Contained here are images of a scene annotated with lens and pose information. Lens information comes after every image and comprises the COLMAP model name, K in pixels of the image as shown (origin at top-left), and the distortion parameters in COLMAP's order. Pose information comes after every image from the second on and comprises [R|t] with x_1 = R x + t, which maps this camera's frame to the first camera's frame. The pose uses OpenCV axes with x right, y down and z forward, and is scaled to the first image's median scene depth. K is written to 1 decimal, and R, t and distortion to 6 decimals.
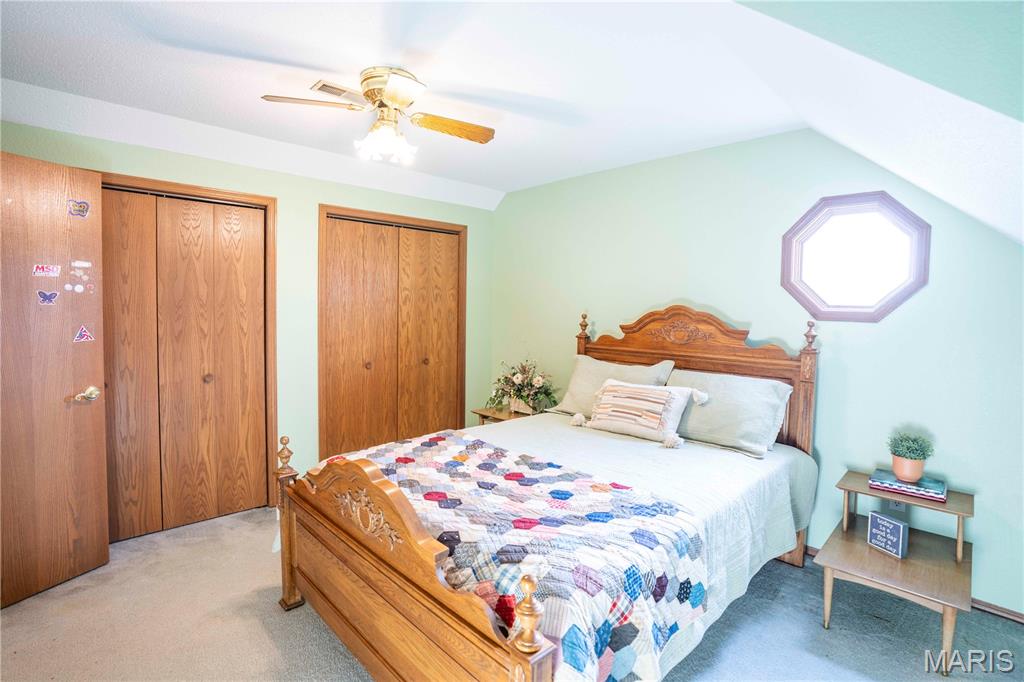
lens RADIAL K [[477.3, 0, 512.0], [0, 477.3, 341.0], [0, 0, 1]] dist [-0.037037, 0.000229]
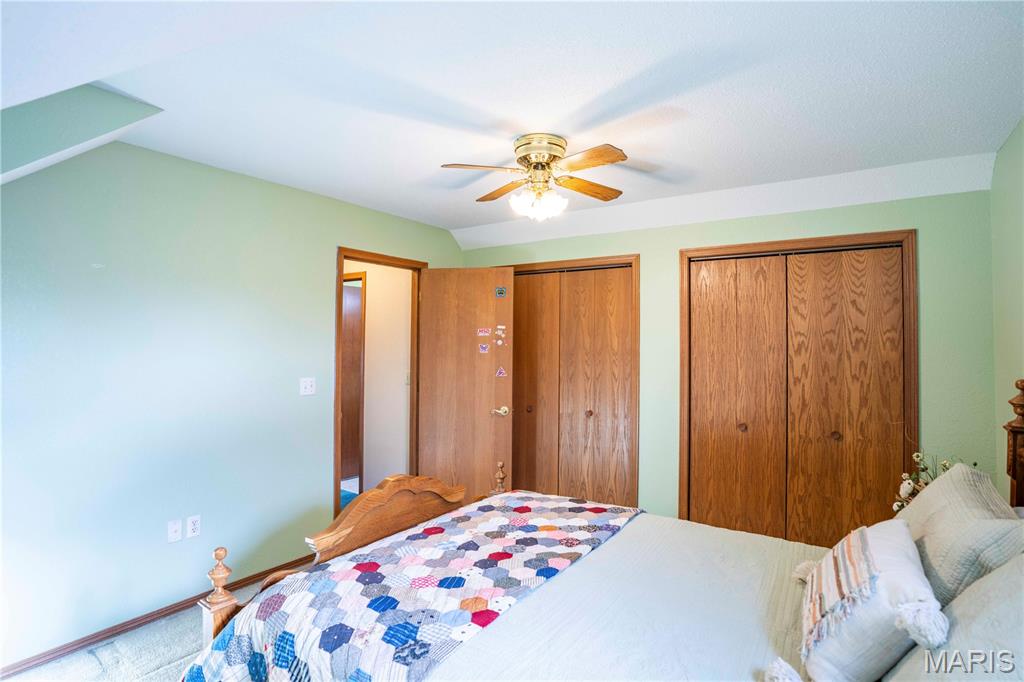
lens RADIAL K [[506.8, 0, 512.0], [0, 506.8, 341.0], [0, 0, 1]] dist [-0.042673, 0.000221]
pose [[0.231709, -0.015346, -0.972664, 0.513779], [-0.075437, 0.996581, -0.033694, -0.043392], [0.969856, 0.081182, 0.229759, 0.441783]]
